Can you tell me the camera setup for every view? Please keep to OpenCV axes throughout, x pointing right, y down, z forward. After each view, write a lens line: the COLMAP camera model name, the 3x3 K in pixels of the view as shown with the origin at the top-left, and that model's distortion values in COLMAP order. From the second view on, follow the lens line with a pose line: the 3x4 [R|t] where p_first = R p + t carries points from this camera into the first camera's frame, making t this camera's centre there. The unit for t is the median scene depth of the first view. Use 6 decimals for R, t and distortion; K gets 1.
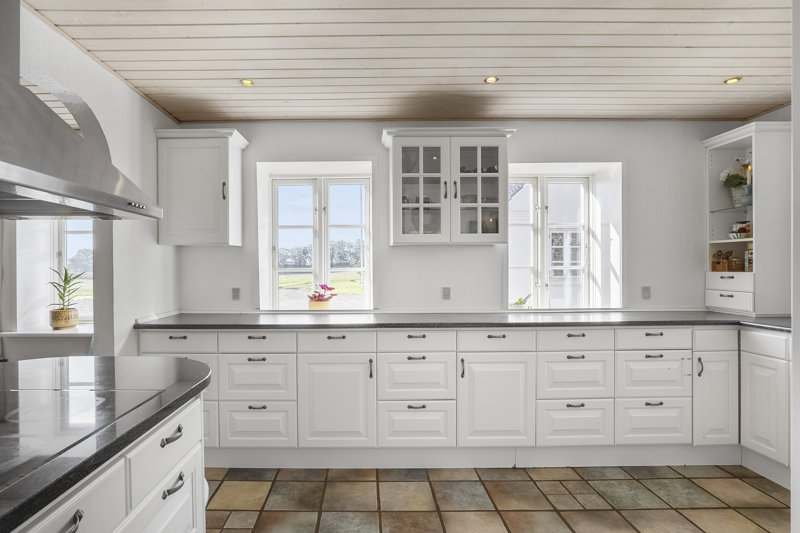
lens RADIAL K [[448.3, 0, 363.1], [0, 448.3, 270.4], [0, 0, 1]] dist [-0.006108, -0.001775]
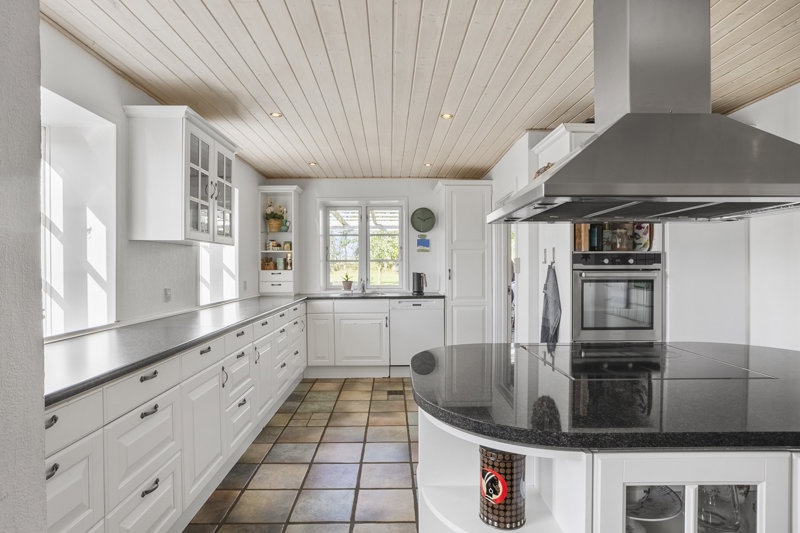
lens RADIAL K [[404.5, 0, 402.3], [0, 404.5, 268.3], [0, 0, 1]] dist [-0.021999, 0.002674]
pose [[-0.017217, 0.002485, 0.999849, -0.798863], [0.010763, 0.999939, -0.002300, 0.004811], [-0.999794, 0.010722, -0.017243, 0.646007]]
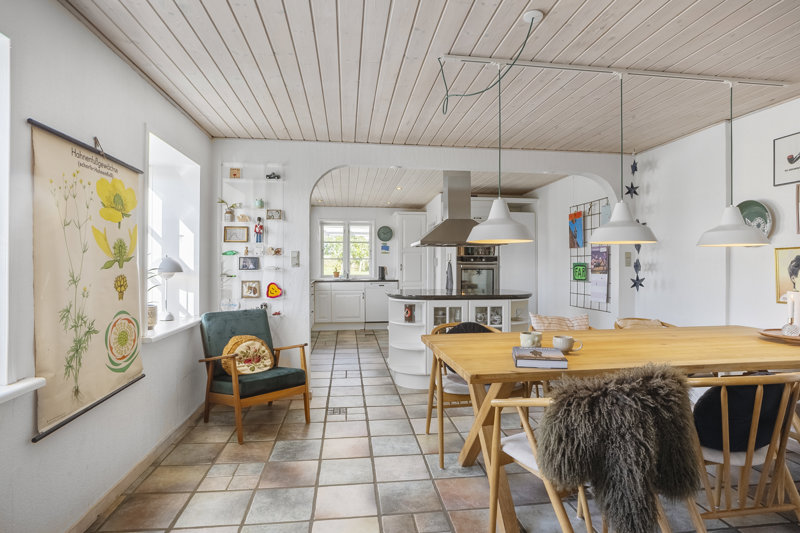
lens RADIAL K [[404.5, 0, 395.8], [0, 404.5, 260.4], [0, 0, 1]] dist [-0.021999, 0.002674]
pose [[-0.111073, 0.017712, 0.993654, -1.895840], [0.003149, 0.999842, -0.017470, 0.028395], [-0.993807, 0.001189, -0.111111, 0.767598]]
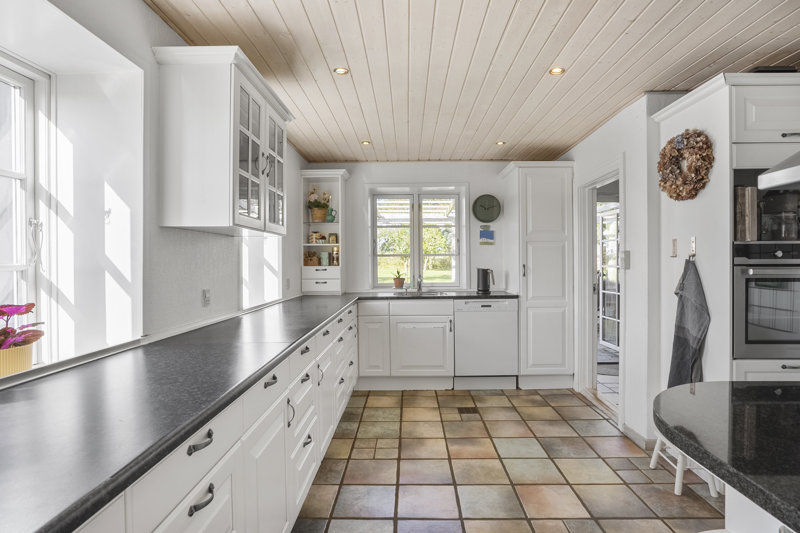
lens RADIAL K [[404.5, 0, 412.9], [0, 404.5, 262.6], [0, 0, 1]] dist [-0.021999, 0.002674]
pose [[0.003221, 0.005237, 0.999981, -0.574398], [0.012315, 0.999910, -0.005276, 0.002587], [-0.999919, 0.012332, 0.003156, 0.808367]]
